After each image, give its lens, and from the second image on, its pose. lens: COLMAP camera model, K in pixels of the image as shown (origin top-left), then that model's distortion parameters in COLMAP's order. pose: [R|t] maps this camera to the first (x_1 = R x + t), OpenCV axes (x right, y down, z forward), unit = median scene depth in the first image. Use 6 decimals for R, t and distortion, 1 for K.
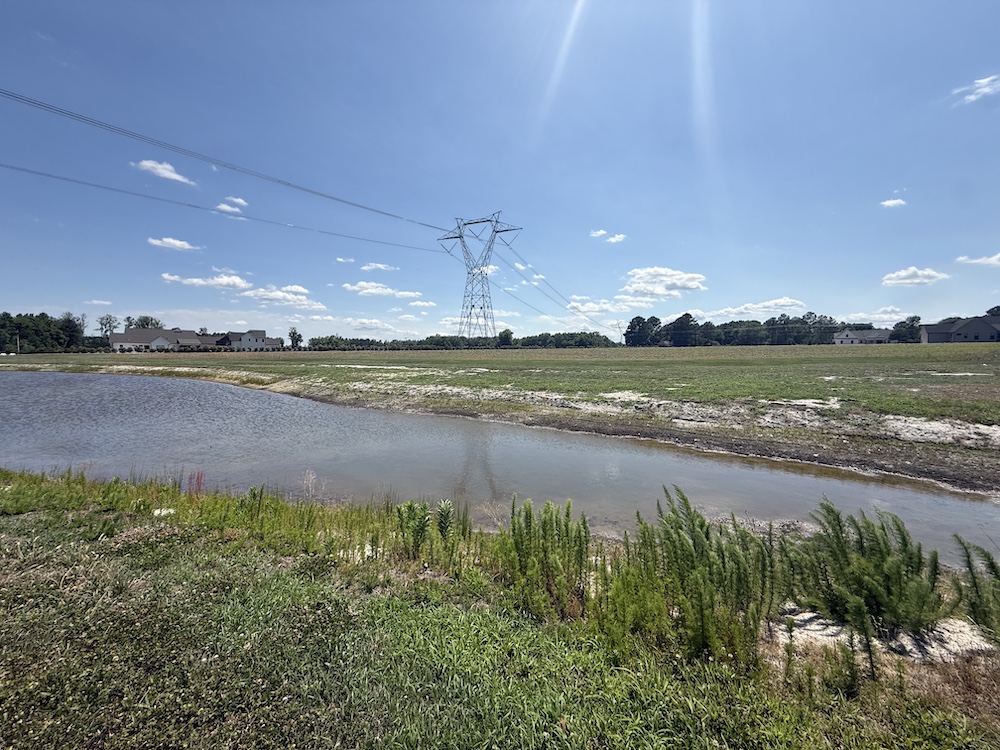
lens RADIAL K [[397.9, 0, 496.5], [0, 397.9, 373.4], [0, 0, 1]] dist [-0.002637, 0.000624]
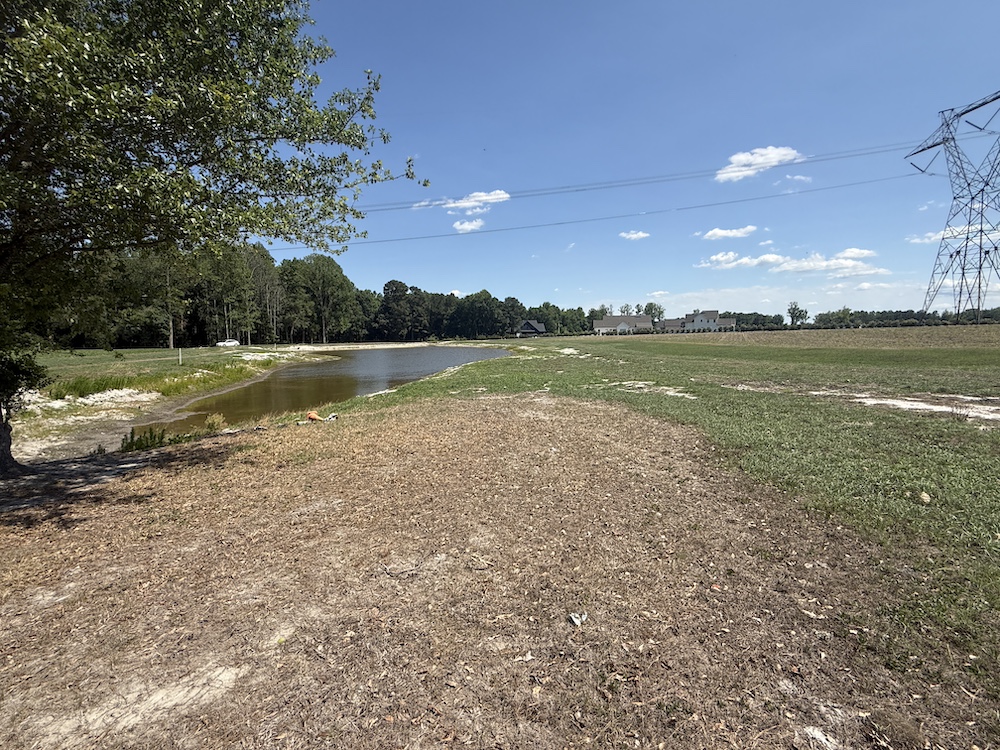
lens RADIAL K [[437.4, 0, 500.1], [0, 437.4, 380.0], [0, 0, 1]] dist [0.002122, -0.000314]
pose [[0.446190, 0.085498, -0.890845, 0.996624], [-0.033489, 0.996324, 0.078848, -0.050938], [0.894312, -0.005348, 0.447413, 0.418242]]
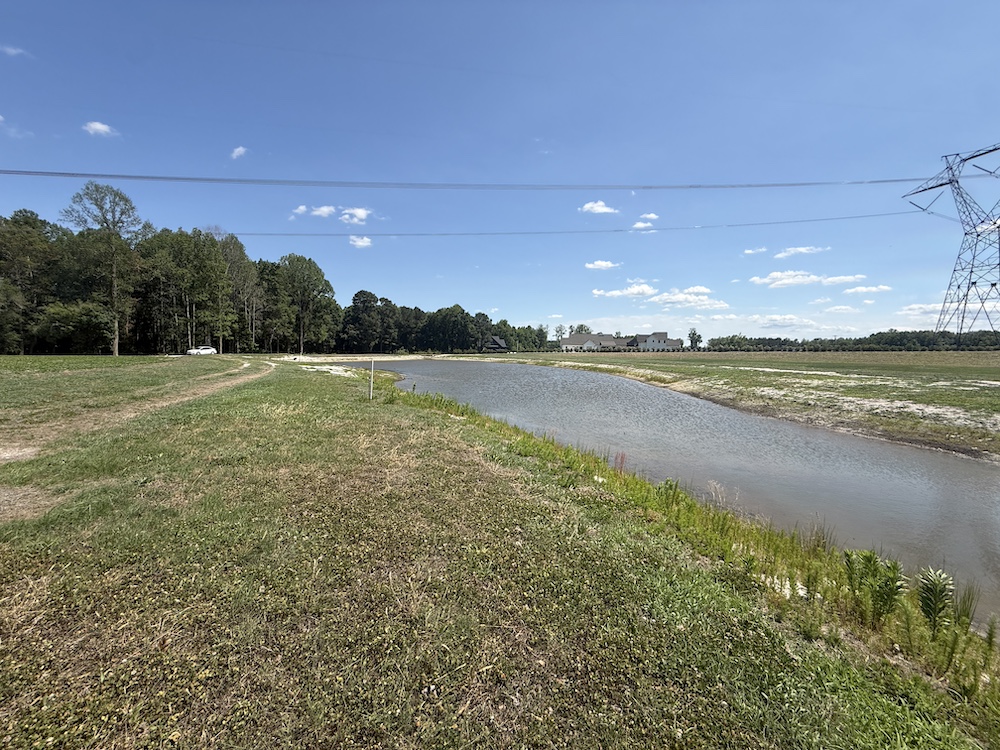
lens RADIAL K [[397.9, 0, 496.9], [0, 397.9, 372.6], [0, 0, 1]] dist [-0.002637, 0.000624]
pose [[0.600644, 0.047081, -0.798129, -0.011486], [-0.049889, 0.998526, 0.021358, 0.000207], [0.797959, 0.026990, 0.602108, -0.006851]]
